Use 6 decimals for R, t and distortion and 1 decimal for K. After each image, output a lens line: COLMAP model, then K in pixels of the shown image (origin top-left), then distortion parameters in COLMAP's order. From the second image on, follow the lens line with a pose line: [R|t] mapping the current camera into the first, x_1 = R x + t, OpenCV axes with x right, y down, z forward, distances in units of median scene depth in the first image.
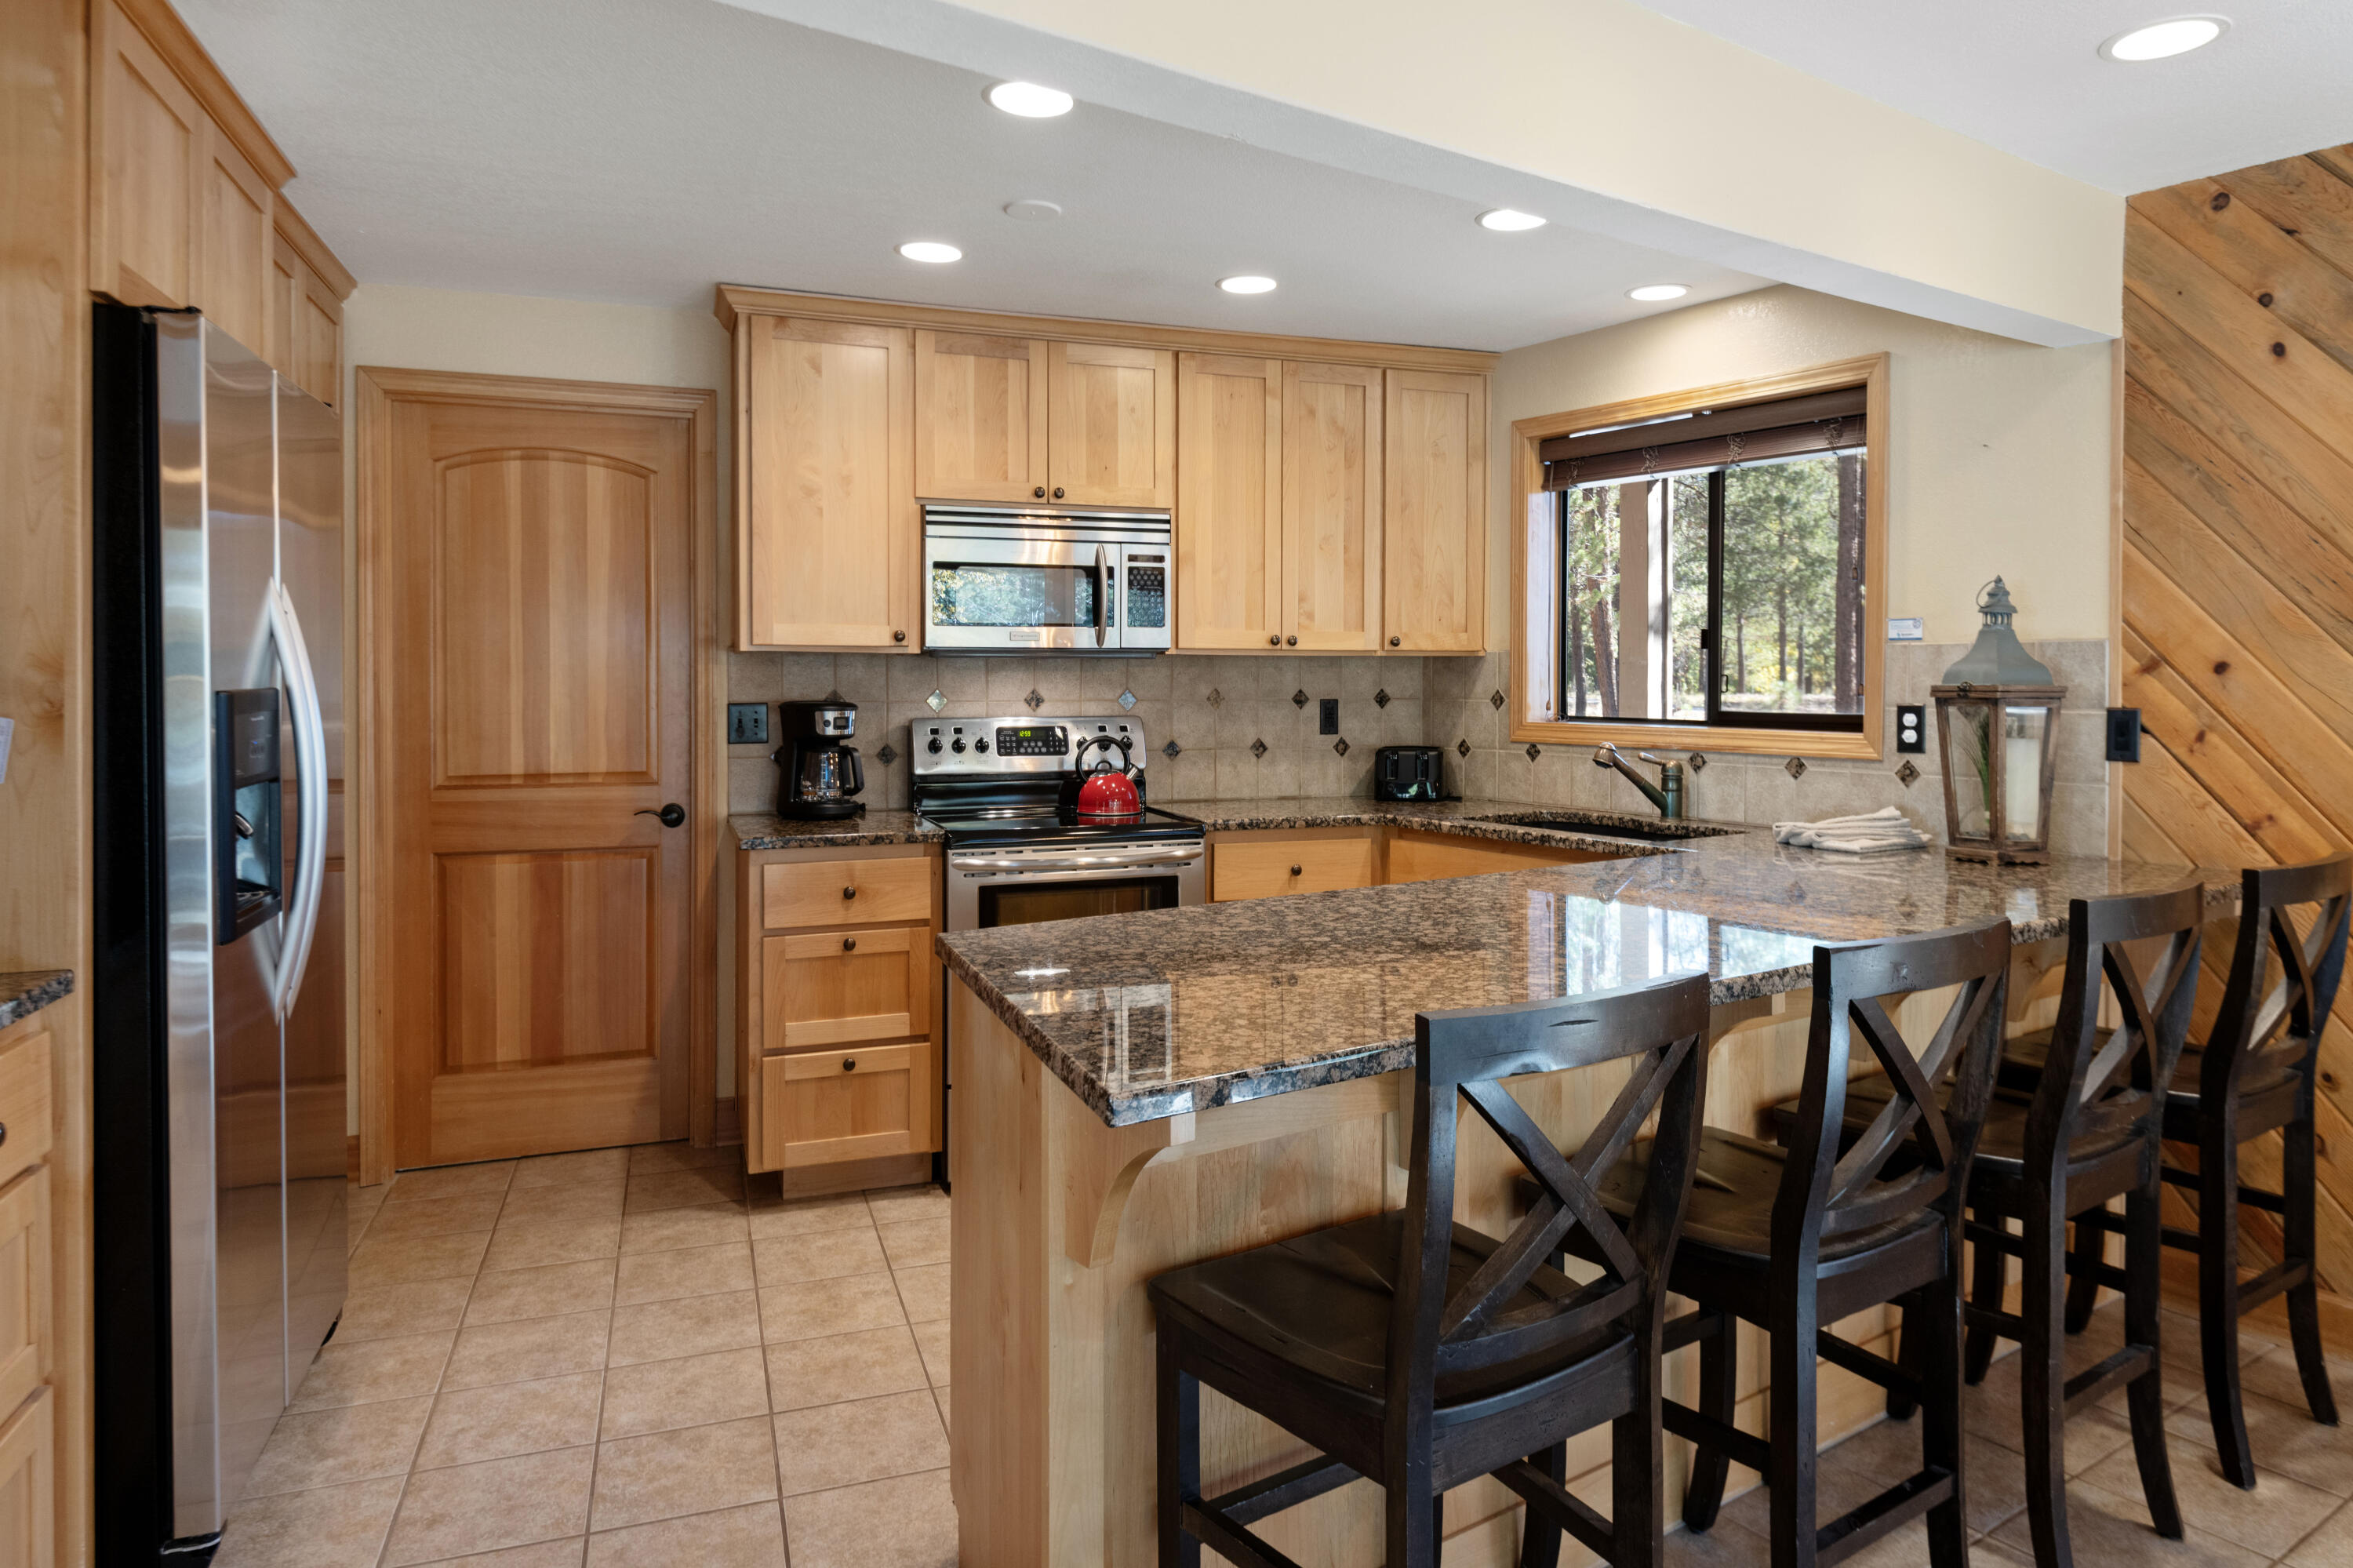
lens RADIAL K [[1590.4, 0, 1181.9], [0, 1590.4, 684.8], [0, 0, 1]] dist [0.018913, -0.001099]
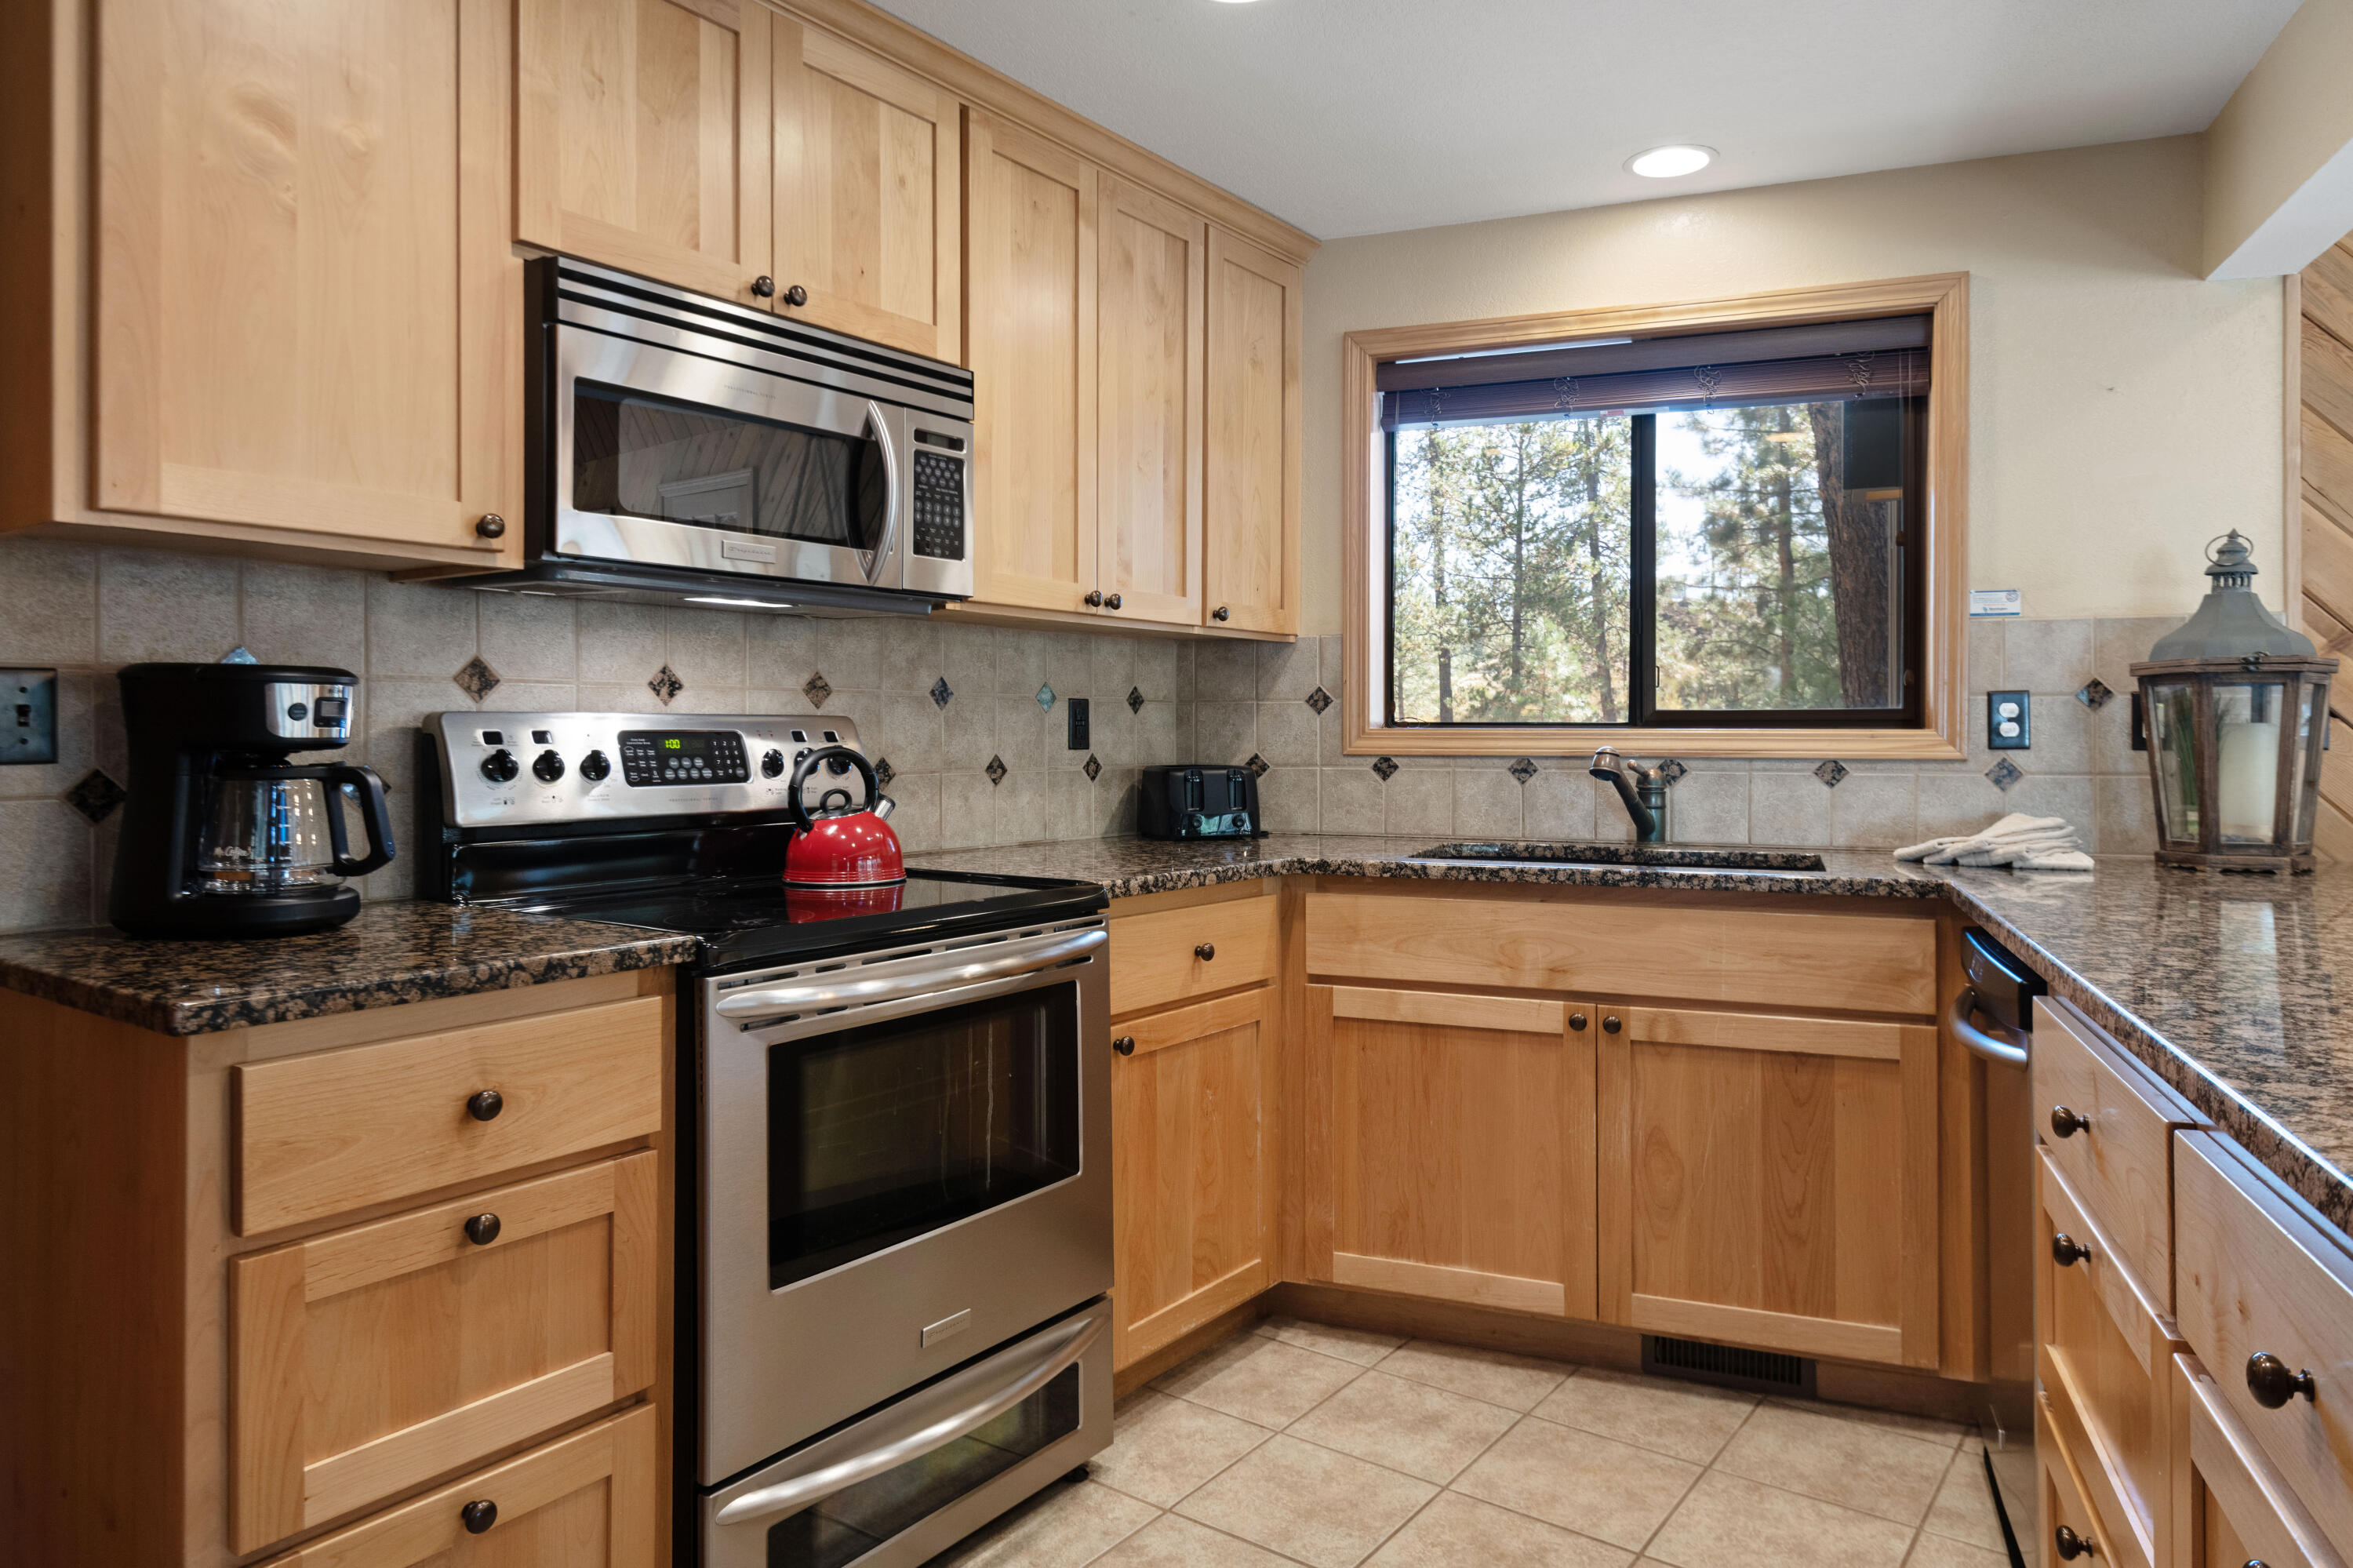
lens RADIAL K [[1394.7, 0, 1230.8], [0, 1394.7, 738.5], [0, 0, 1]] dist [0.006150, 0.000319]
pose [[0.788874, 0.004938, 0.614536, -0.245457], [-0.001416, 0.999980, -0.006218, 0.032308], [-0.614554, 0.004035, 0.788865, 0.517879]]
